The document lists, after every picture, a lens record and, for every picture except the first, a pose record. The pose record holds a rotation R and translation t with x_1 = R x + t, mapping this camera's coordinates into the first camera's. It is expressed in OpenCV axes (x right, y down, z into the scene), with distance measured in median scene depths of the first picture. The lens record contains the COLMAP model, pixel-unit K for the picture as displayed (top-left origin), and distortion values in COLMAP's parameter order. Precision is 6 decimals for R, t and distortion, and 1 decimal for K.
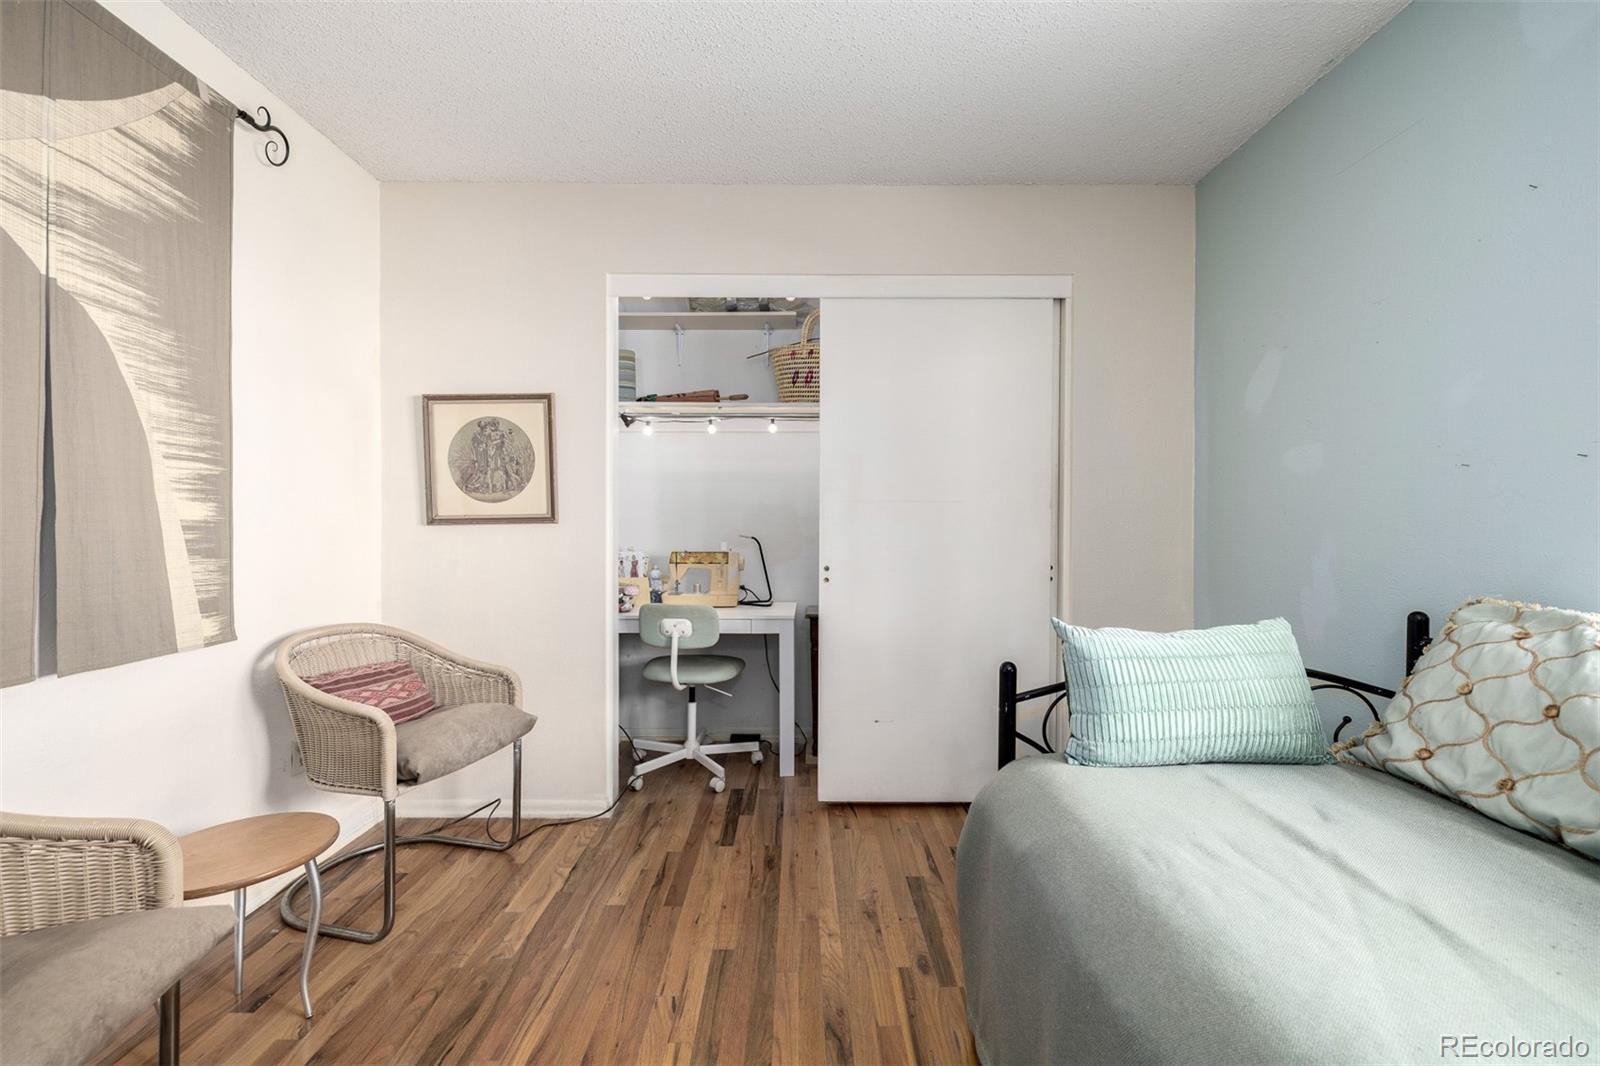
lens RADIAL K [[670.0, 0, 798.6], [0, 670.0, 529.8], [0, 0, 1]] dist [-0.001263, 0.000816]
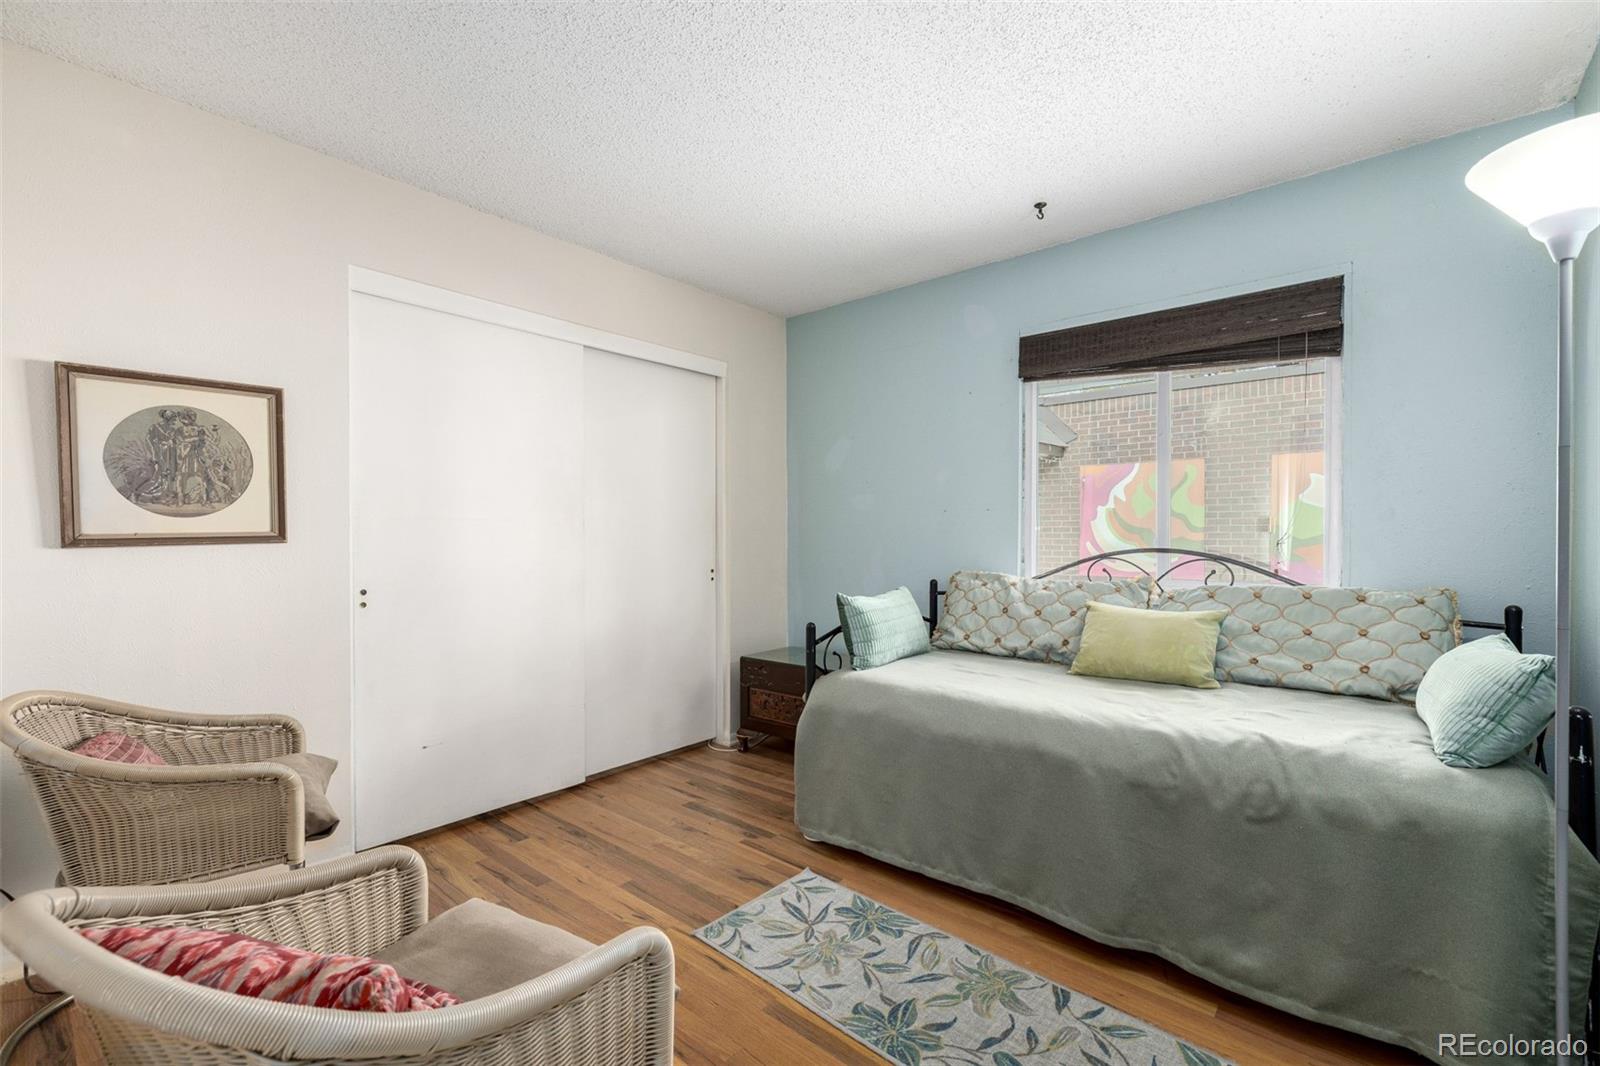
lens RADIAL K [[689.9, 0, 801.3], [0, 689.9, 542.5], [0, 0, 1]] dist [-0.000259, 0.000172]
pose [[0.649992, -0.012380, 0.759840, -0.605306], [0.011825, 0.999911, 0.006176, -0.007836], [-0.759849, 0.004971, 0.650080, -0.060953]]
